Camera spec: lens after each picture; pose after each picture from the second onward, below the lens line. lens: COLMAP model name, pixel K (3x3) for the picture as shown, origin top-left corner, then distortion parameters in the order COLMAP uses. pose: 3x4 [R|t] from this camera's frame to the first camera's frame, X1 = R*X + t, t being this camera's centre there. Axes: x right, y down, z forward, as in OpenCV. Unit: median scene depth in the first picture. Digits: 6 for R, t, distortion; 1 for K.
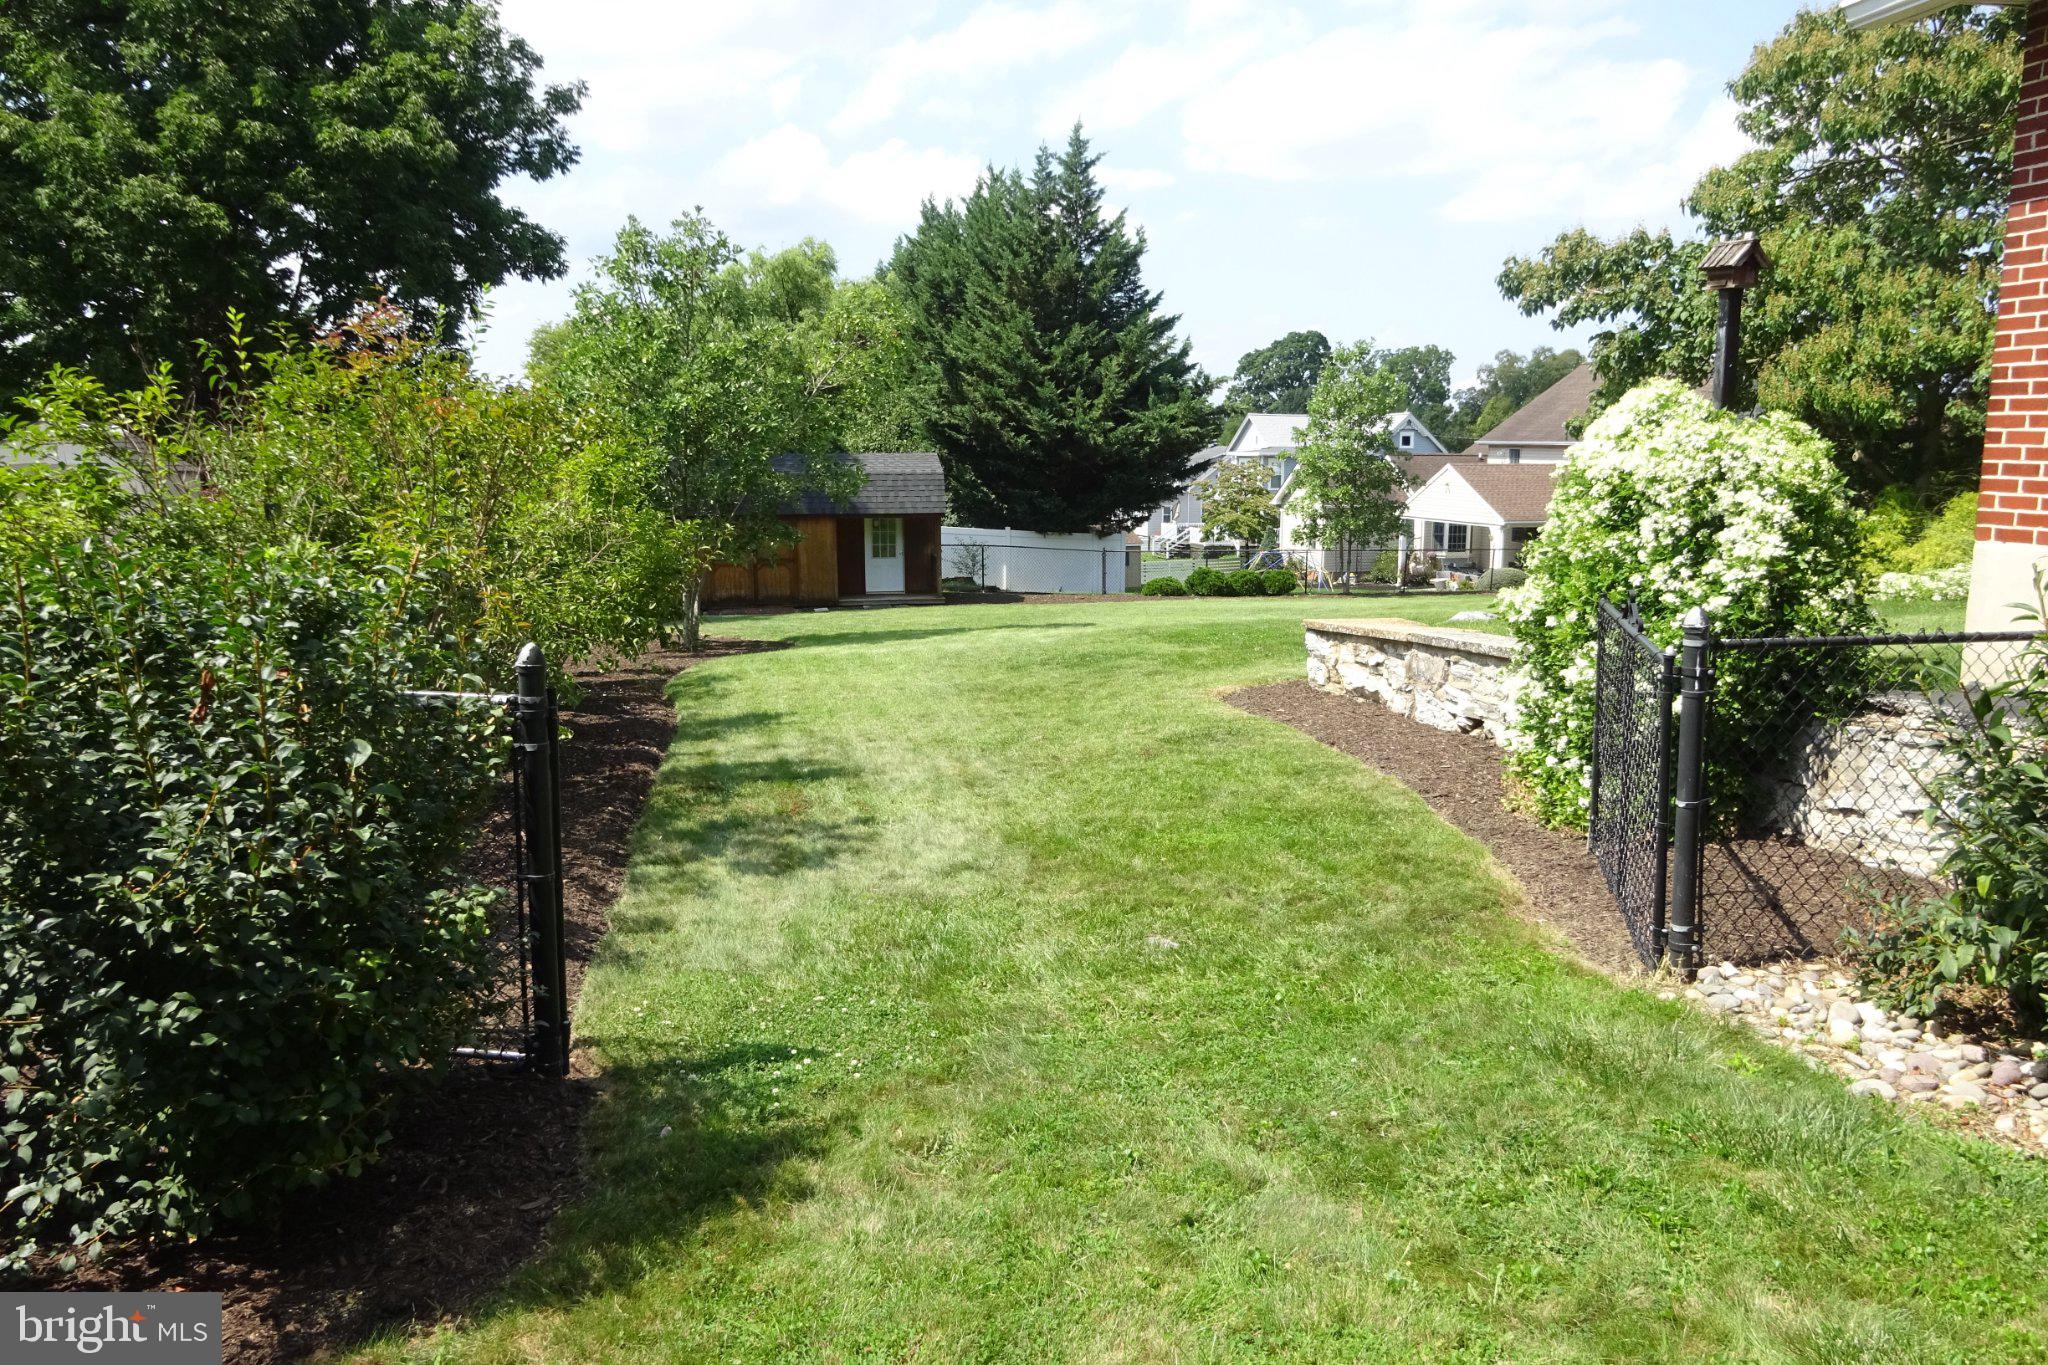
lens RADIAL K [[1502.4, 0, 1026.3], [0, 1502.4, 654.8], [0, 0, 1]] dist [0.009151, 0.004128]
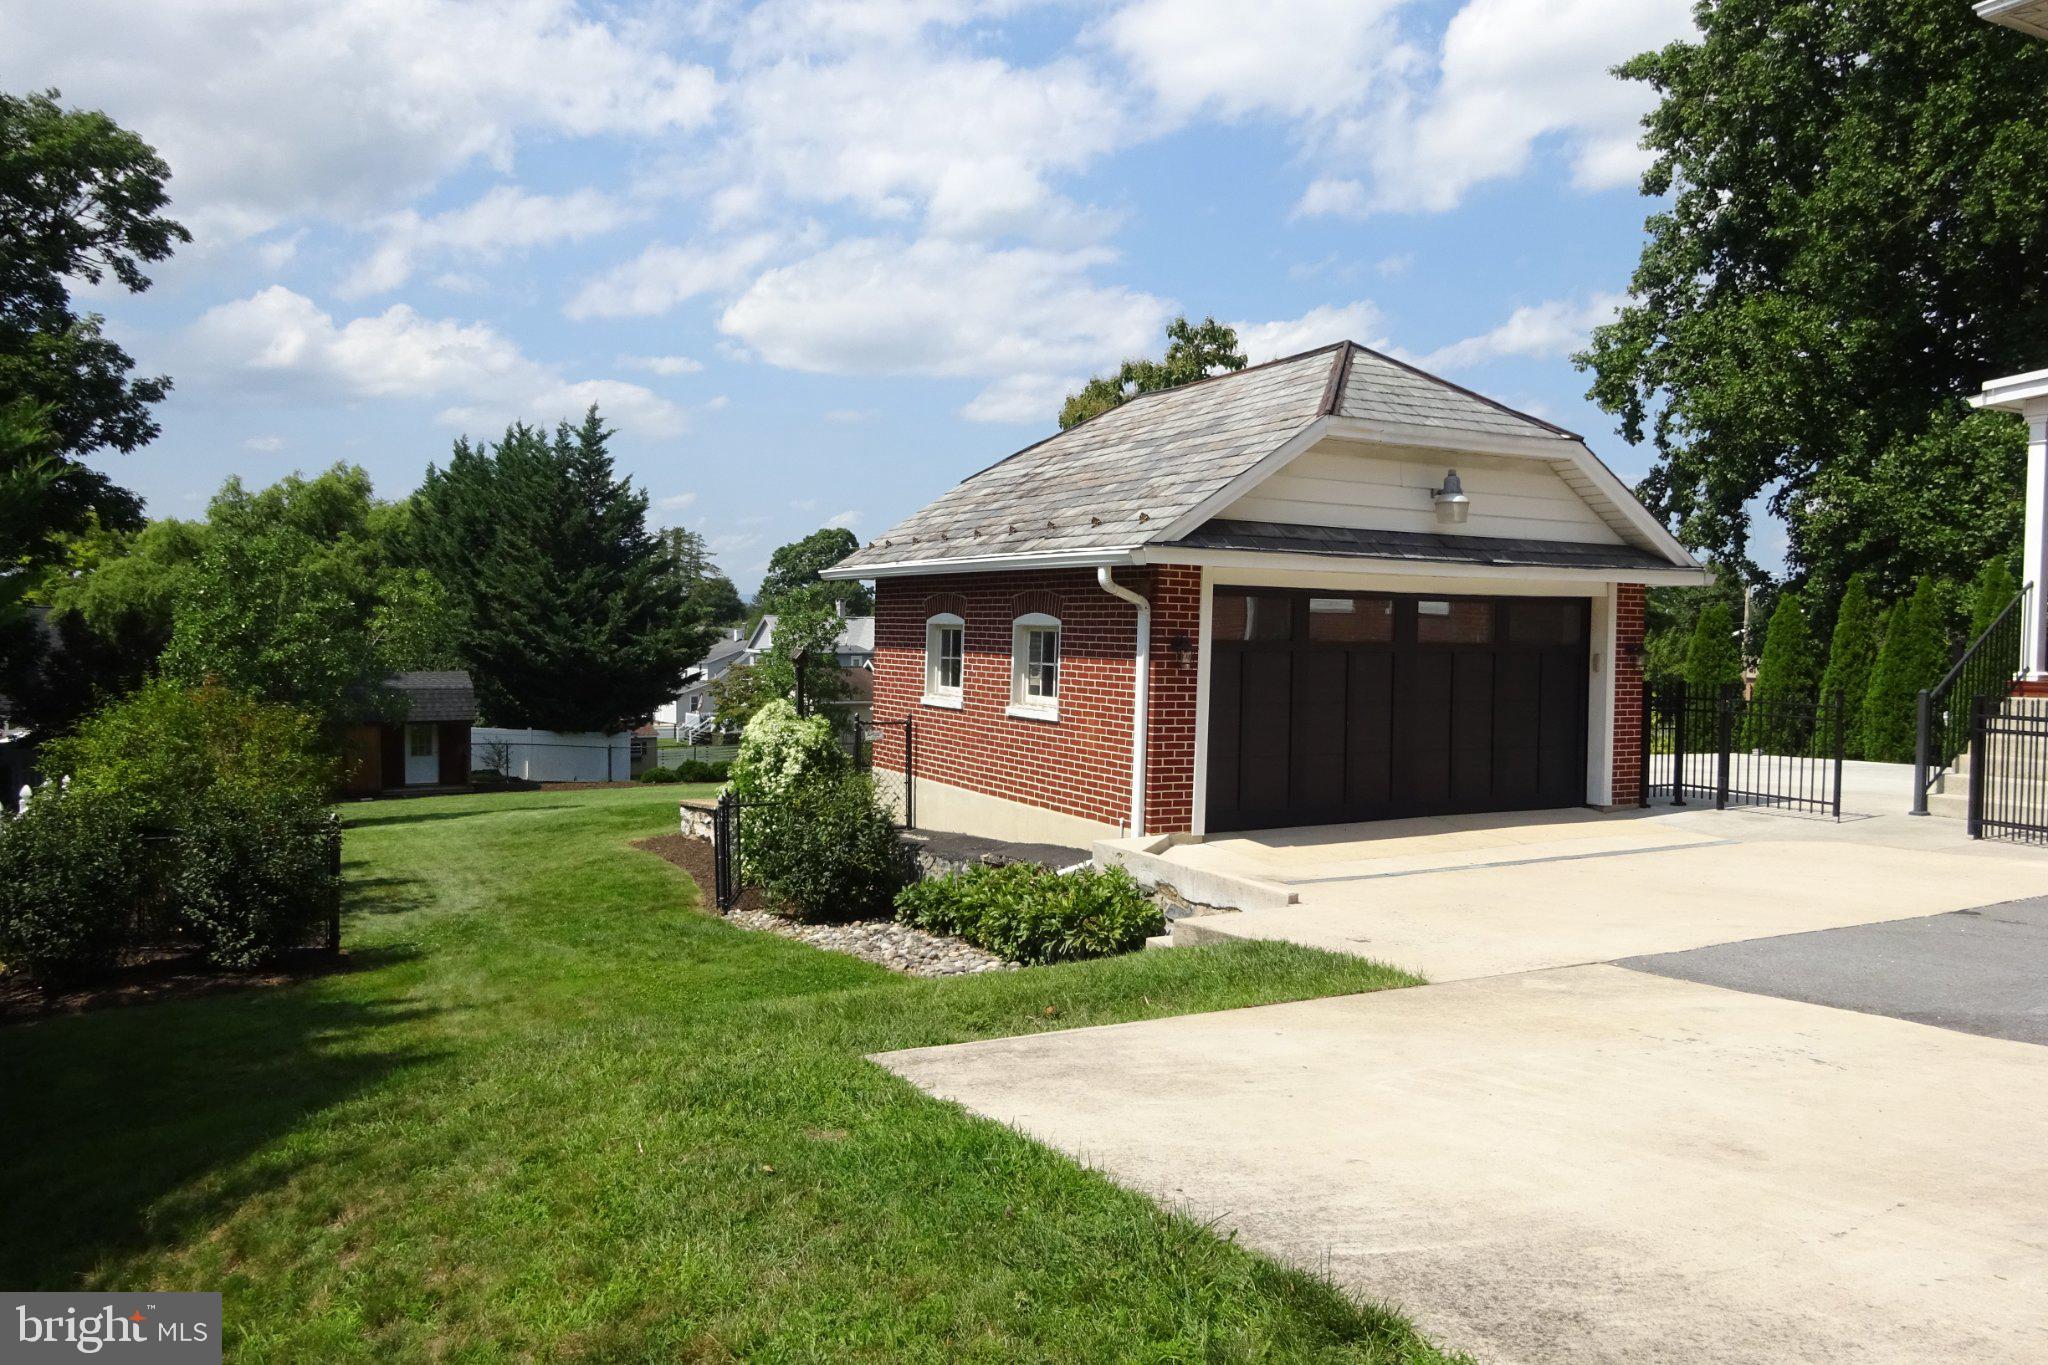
lens RADIAL K [[1502.4, 0, 1026.3], [0, 1502.4, 654.8], [0, 0, 1]] dist [0.009151, 0.004128]
pose [[0.956312, 0.006441, 0.292276, 0.017215], [0.028318, 0.993015, -0.114538, 0.007760], [-0.290972, 0.117811, 0.949450, -0.297901]]
